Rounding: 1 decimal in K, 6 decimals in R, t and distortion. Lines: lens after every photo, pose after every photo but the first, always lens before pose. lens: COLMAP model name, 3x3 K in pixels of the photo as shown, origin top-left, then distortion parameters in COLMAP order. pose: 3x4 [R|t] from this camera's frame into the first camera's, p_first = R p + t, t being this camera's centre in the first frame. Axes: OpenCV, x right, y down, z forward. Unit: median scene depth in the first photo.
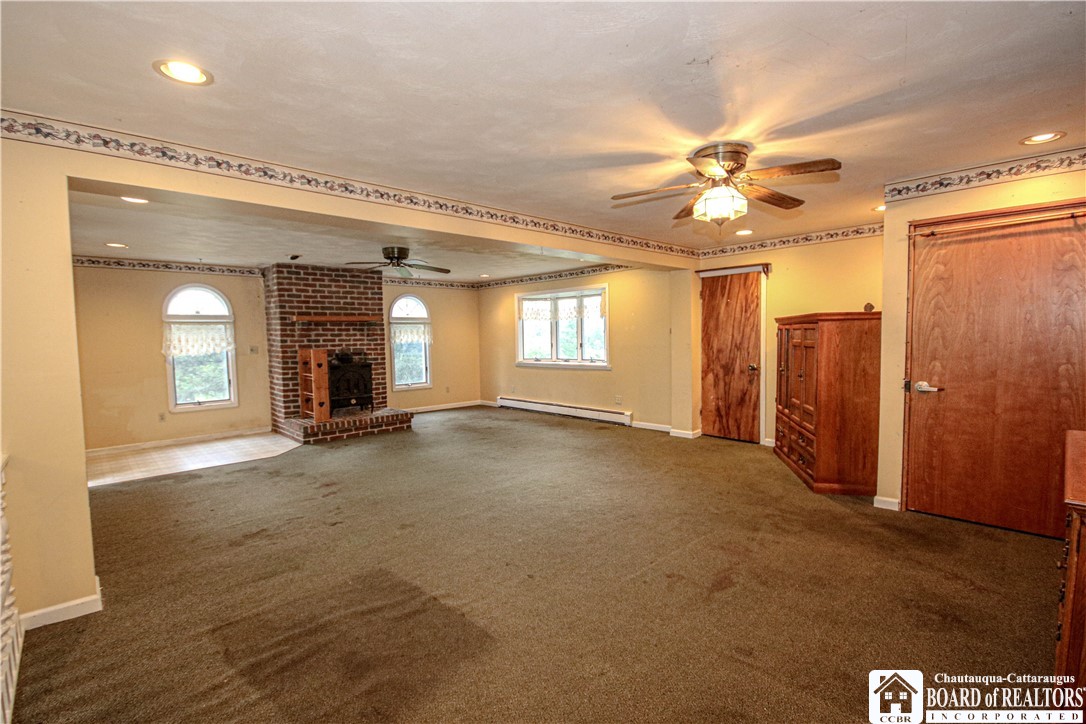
lens RADIAL K [[505.1, 0, 543.9], [0, 505.1, 363.8], [0, 0, 1]] dist [0.009909, -0.008552]
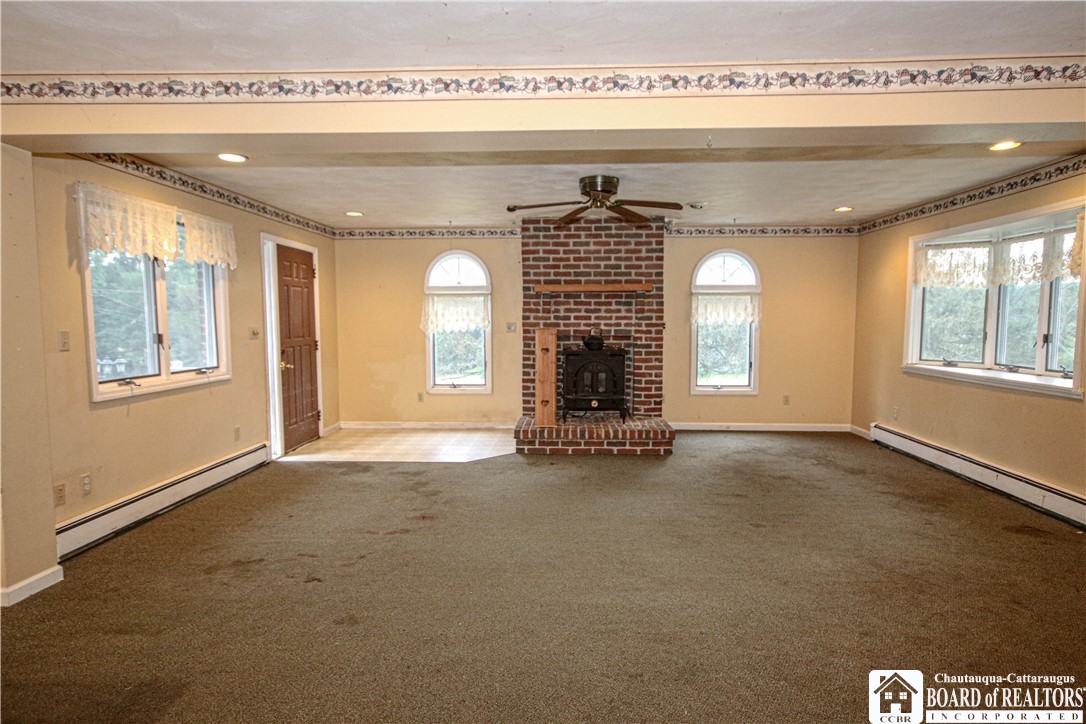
lens RADIAL K [[645.0, 0, 546.4], [0, 645.0, 363.4], [0, 0, 1]] dist [0.005592, 0.005523]
pose [[0.693526, 0.071316, -0.716893, 0.226249], [-0.052480, 0.997446, 0.048455, -0.023261], [0.718518, 0.004018, 0.695497, 0.316708]]
